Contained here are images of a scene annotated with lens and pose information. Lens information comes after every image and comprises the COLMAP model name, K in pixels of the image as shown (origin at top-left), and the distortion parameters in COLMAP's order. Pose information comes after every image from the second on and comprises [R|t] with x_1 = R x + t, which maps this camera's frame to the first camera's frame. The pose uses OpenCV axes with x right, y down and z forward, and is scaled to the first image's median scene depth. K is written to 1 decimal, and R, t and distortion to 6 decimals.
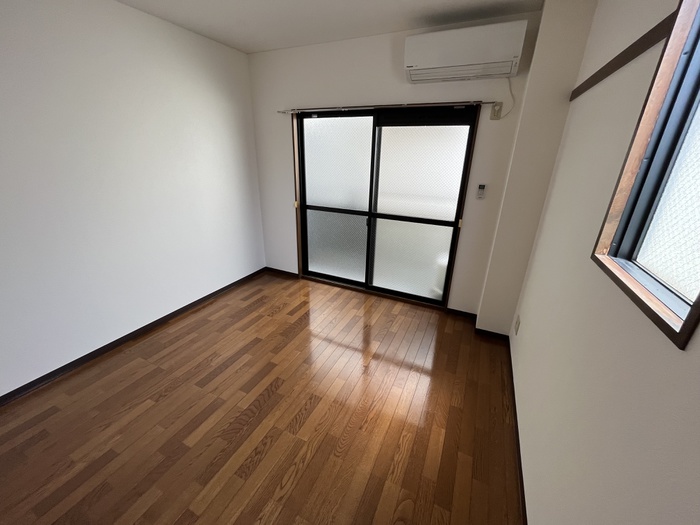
lens RADIAL K [[283.7, 0, 350.0], [0, 283.7, 262.5], [0, 0, 1]] dist [0.000253, 0.000311]
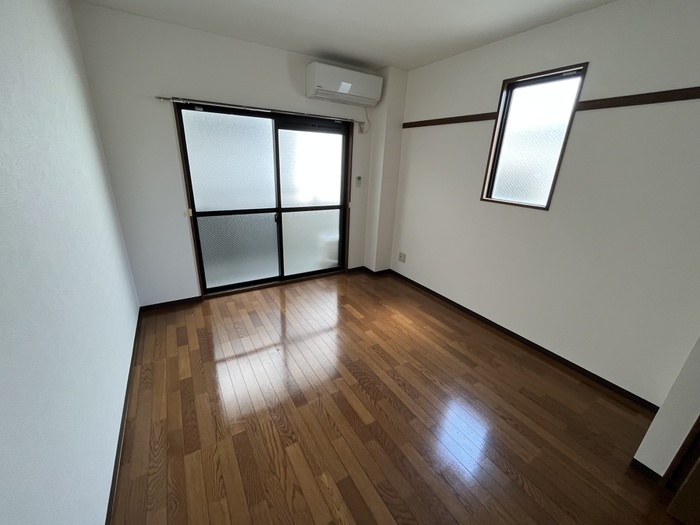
lens RADIAL K [[283.7, 0, 350.0], [0, 283.7, 262.5], [0, 0, 1]] dist [0.000253, 0.000311]
pose [[0.549514, -0.284427, 0.785580, -0.858441], [0.276771, 0.949149, 0.150047, -0.085102], [-0.788310, 0.134973, 0.600292, 0.212918]]
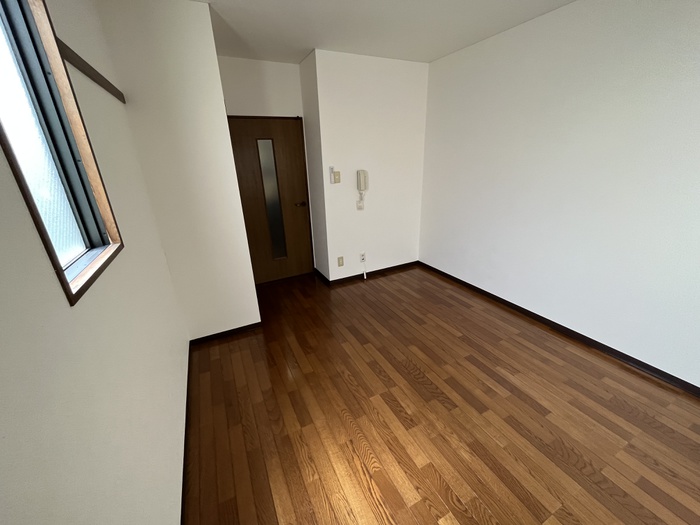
lens RADIAL K [[283.7, 0, 350.0], [0, 283.7, 262.5], [0, 0, 1]] dist [0.000253, 0.000311]
pose [[-0.617198, 0.277277, -0.736331, 0.407652], [-0.264756, 0.808084, 0.526217, -0.284142], [0.740925, 0.519728, -0.425338, 0.773014]]
